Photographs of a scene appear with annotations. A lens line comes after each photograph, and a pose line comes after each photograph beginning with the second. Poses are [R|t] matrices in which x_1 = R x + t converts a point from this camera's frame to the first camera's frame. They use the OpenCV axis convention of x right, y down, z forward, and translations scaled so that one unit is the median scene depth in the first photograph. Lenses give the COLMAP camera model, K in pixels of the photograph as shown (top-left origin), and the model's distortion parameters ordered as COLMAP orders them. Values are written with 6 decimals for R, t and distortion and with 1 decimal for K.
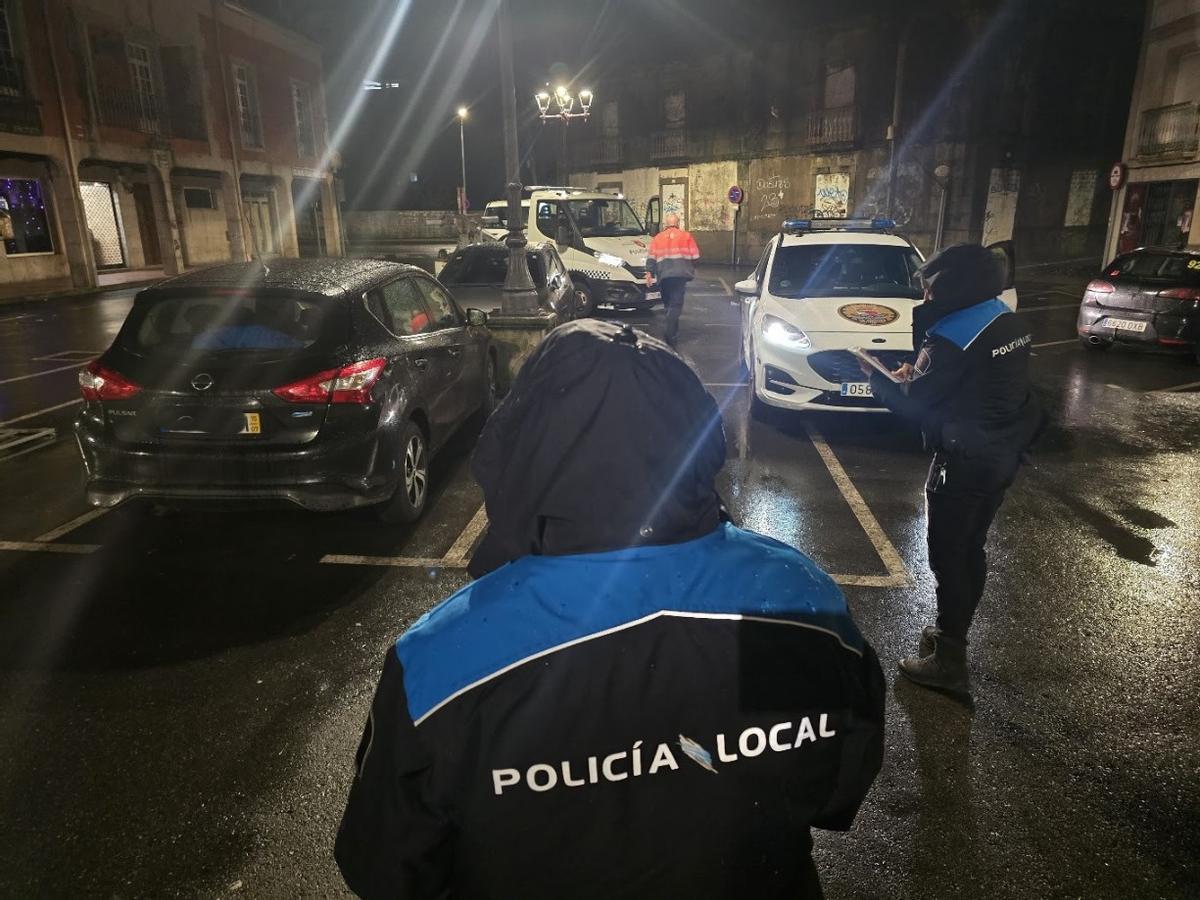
lens RADIAL K [[806.8, 0, 610.0], [0, 806.8, 457.9], [0, 0, 1]] dist [0.069711, -0.058643]
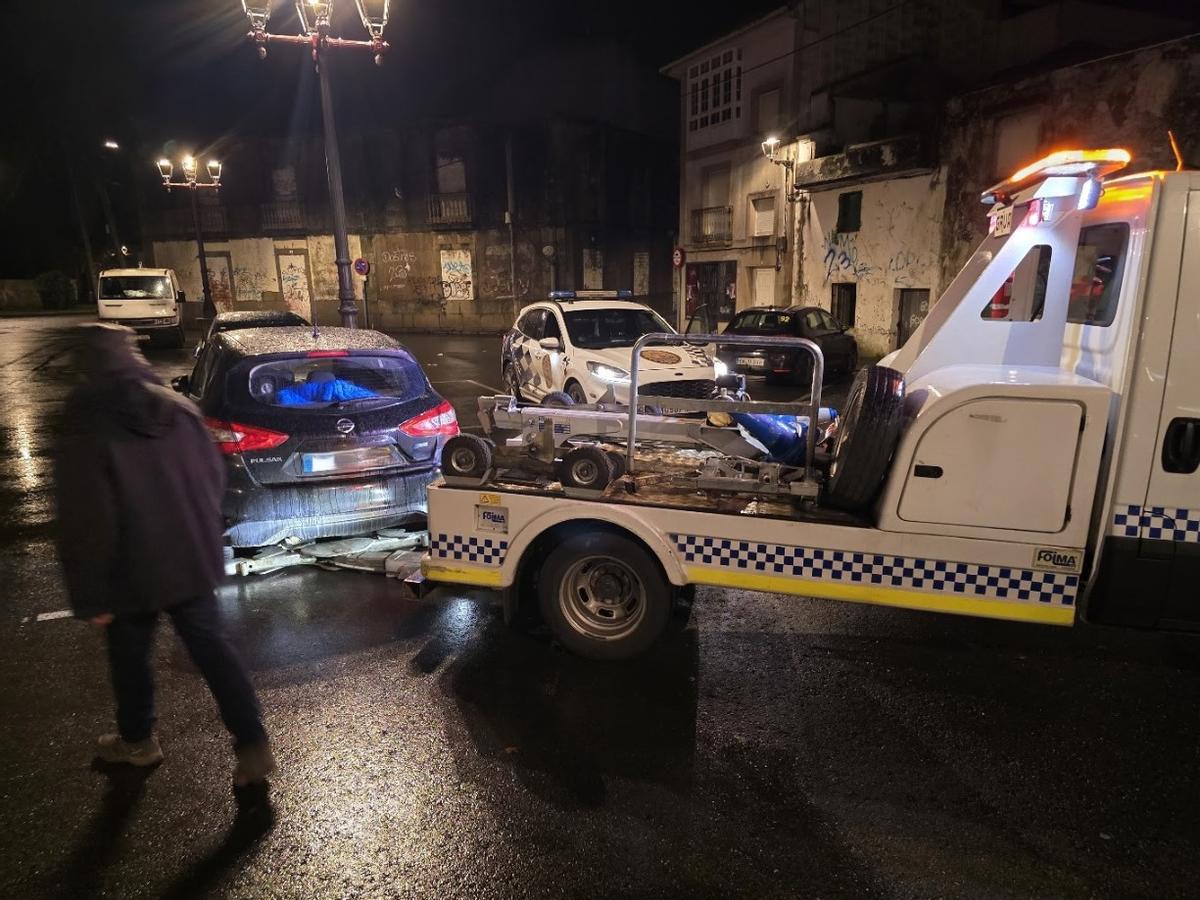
lens RADIAL K [[802.4, 0, 595.4], [0, 802.4, 462.5], [0, 0, 1]] dist [0.073969, -0.059566]
pose [[0.871000, -0.111221, 0.478527, -0.122800], [0.146061, 0.988618, -0.036077, 0.009437], [-0.469068, 0.101318, 0.877331, -0.036095]]
